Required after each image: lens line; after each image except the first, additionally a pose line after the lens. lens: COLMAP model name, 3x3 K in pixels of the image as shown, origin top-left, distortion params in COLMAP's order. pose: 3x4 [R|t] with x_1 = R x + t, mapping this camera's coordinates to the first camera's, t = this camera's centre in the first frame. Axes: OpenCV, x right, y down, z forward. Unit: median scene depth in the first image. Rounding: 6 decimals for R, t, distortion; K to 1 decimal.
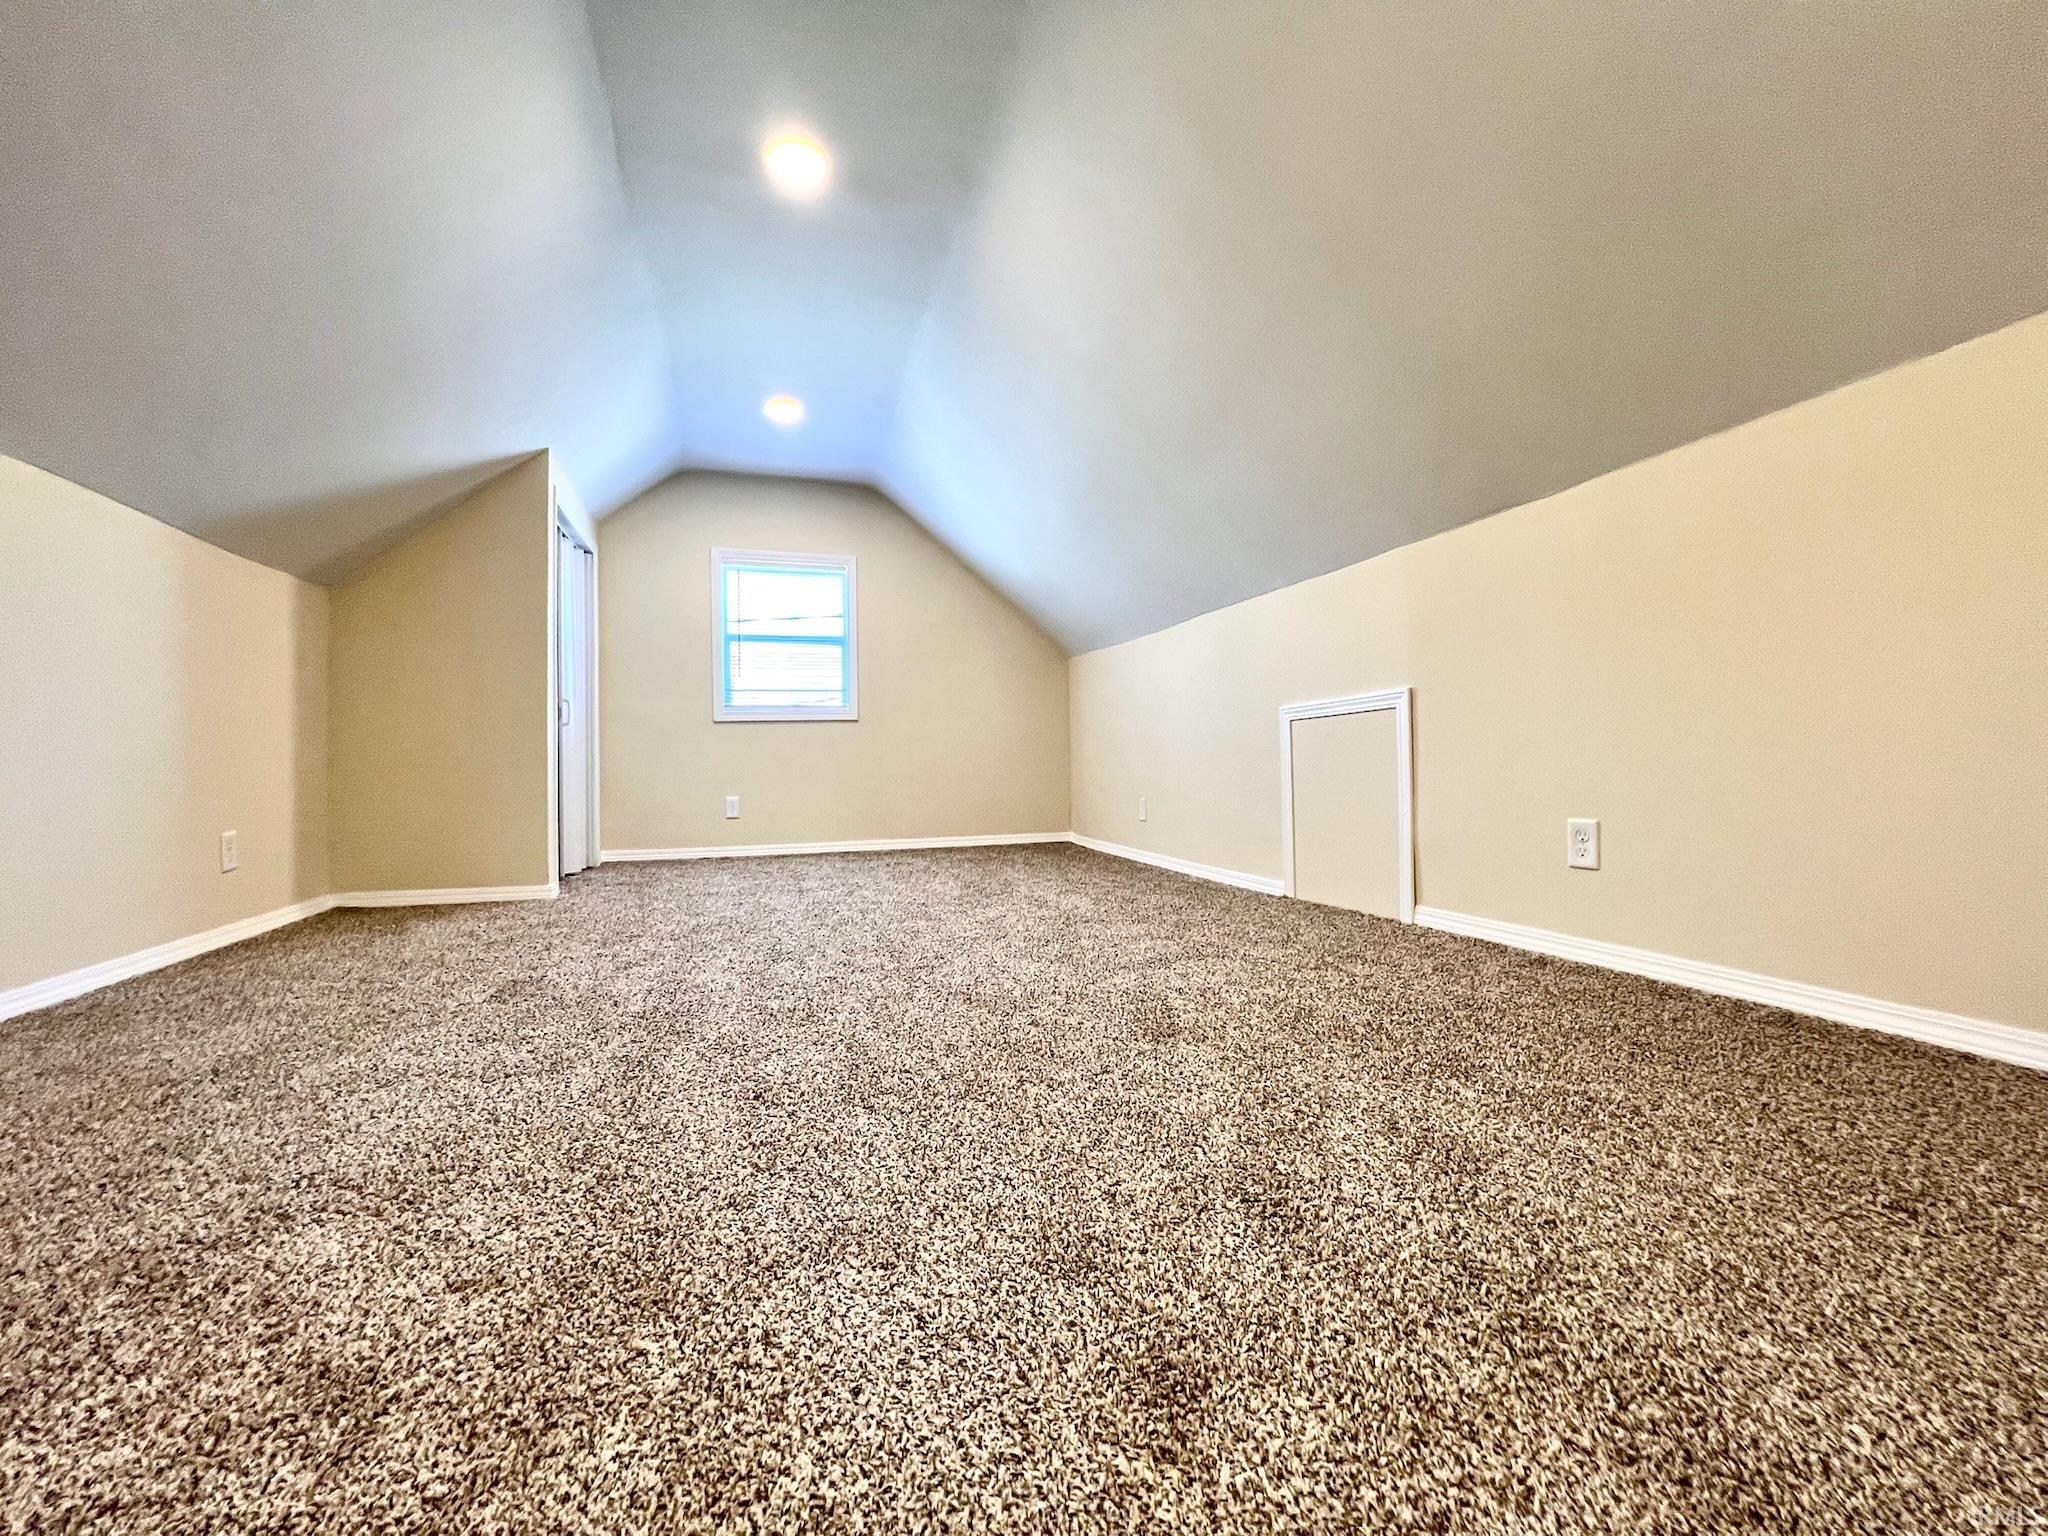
lens RADIAL K [[819.8, 0, 1021.8], [0, 819.8, 767.0], [0, 0, 1]] dist [-0.001888, 0.000646]
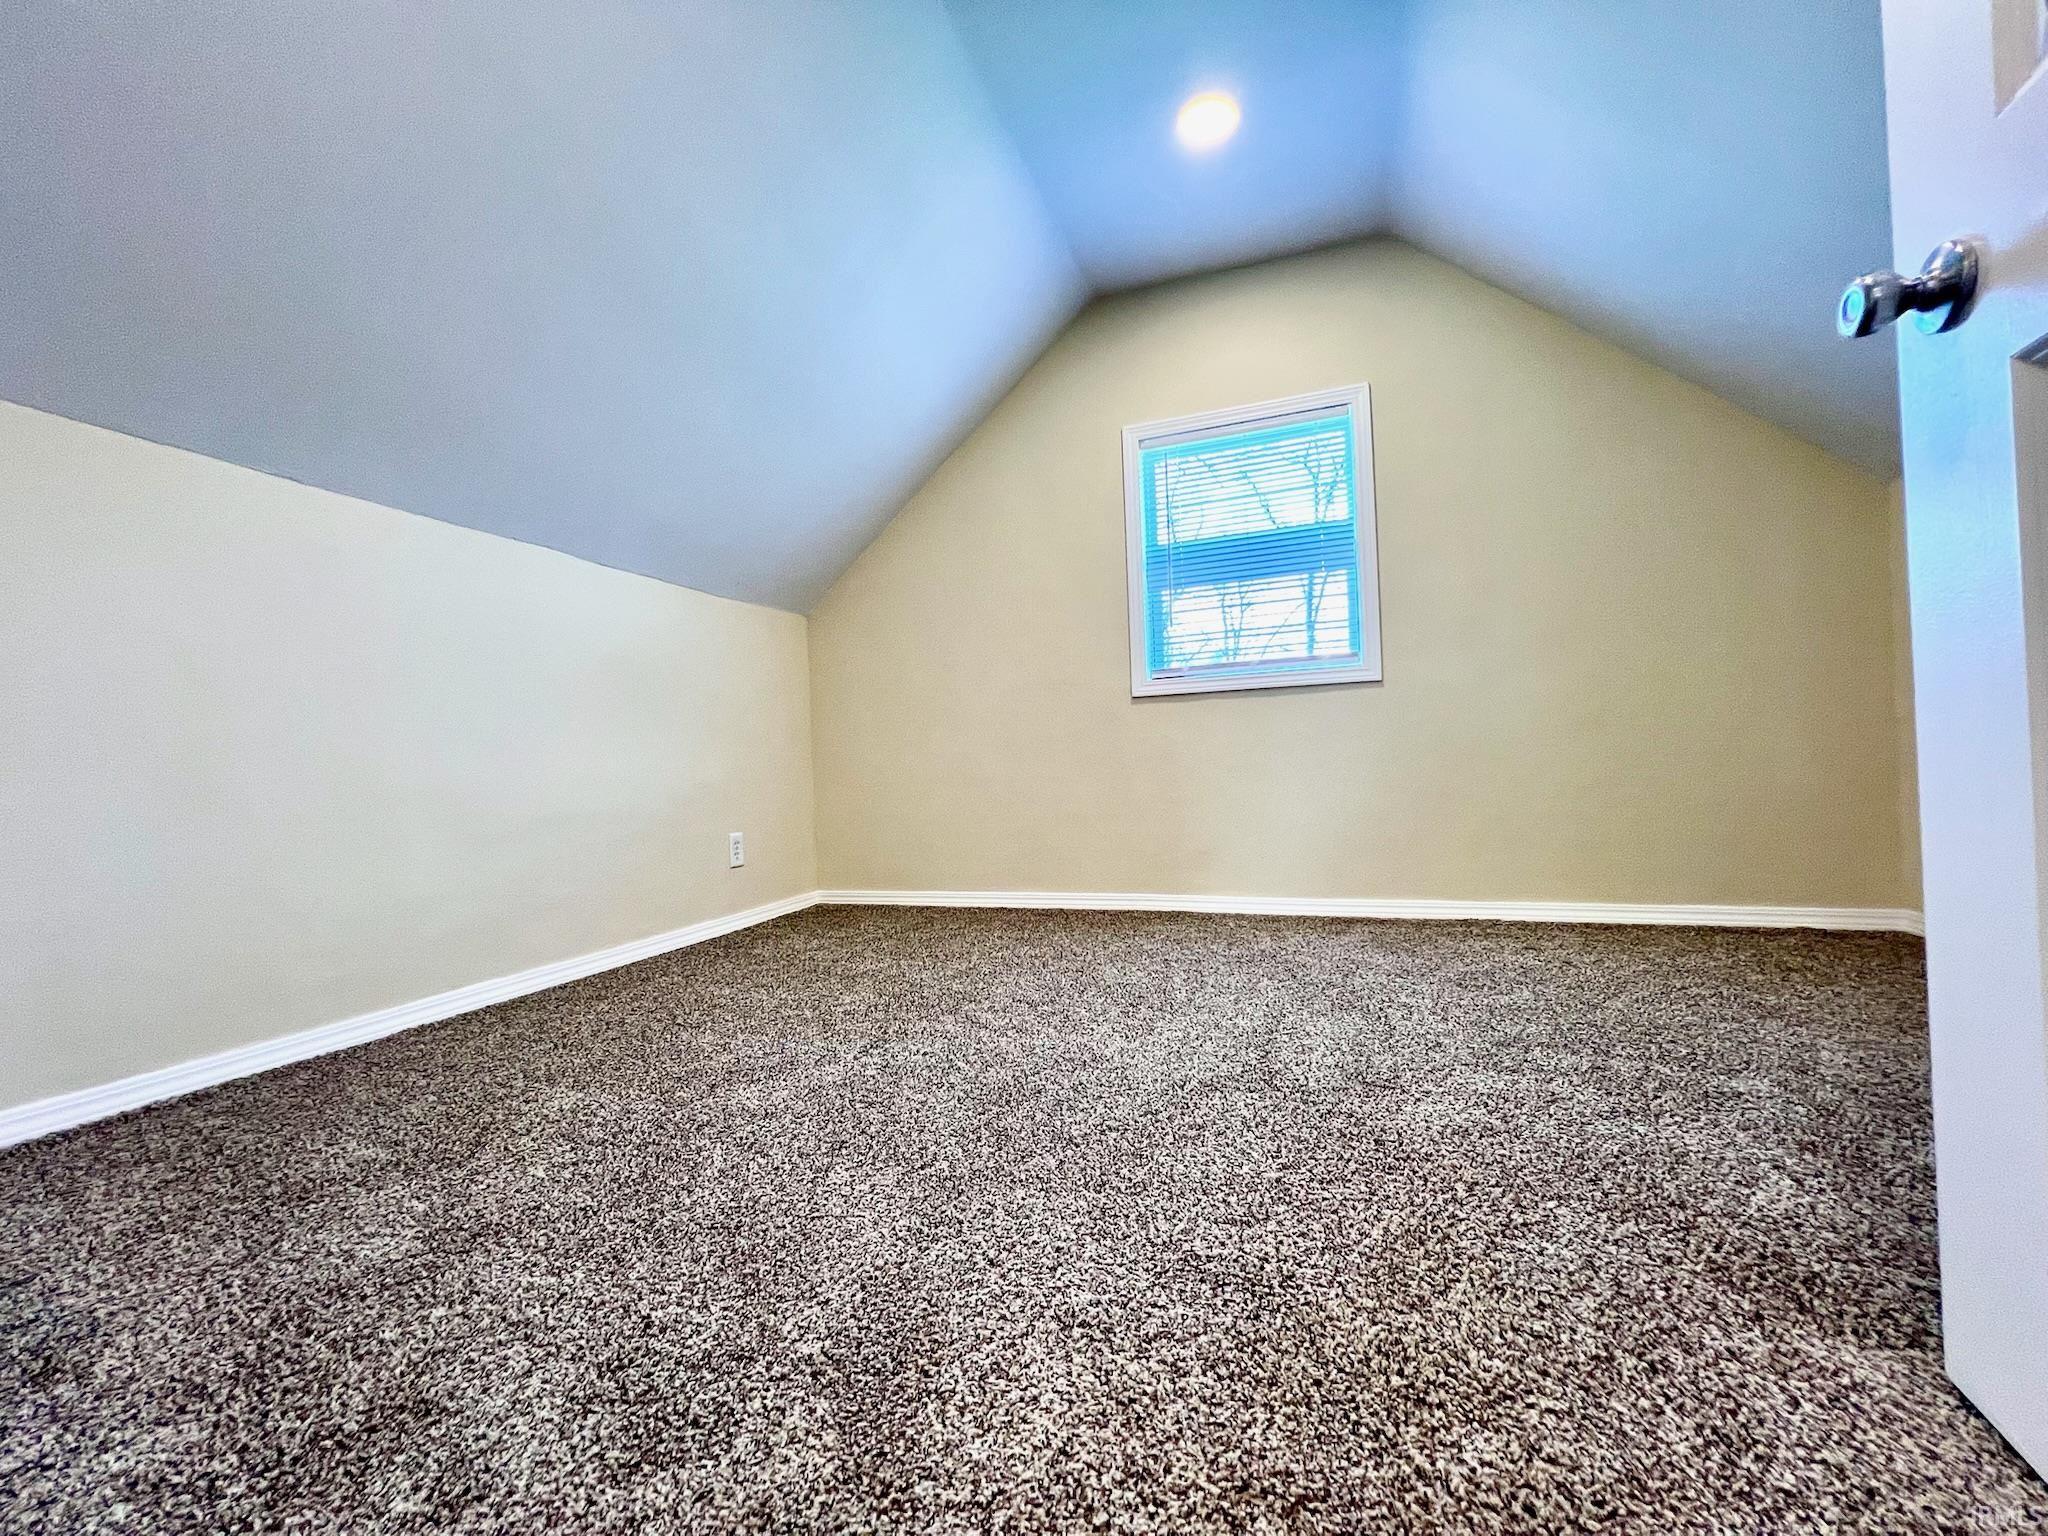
lens RADIAL K [[819.8, 0, 1021.8], [0, 819.8, 767.0], [0, 0, 1]] dist [-0.001888, 0.000646]
pose [[0.802673, -0.026292, -0.595840, -0.054055], [0.032635, 0.999467, -0.000139, 0.006623], [0.595526, -0.019334, 0.803103, 0.379891]]
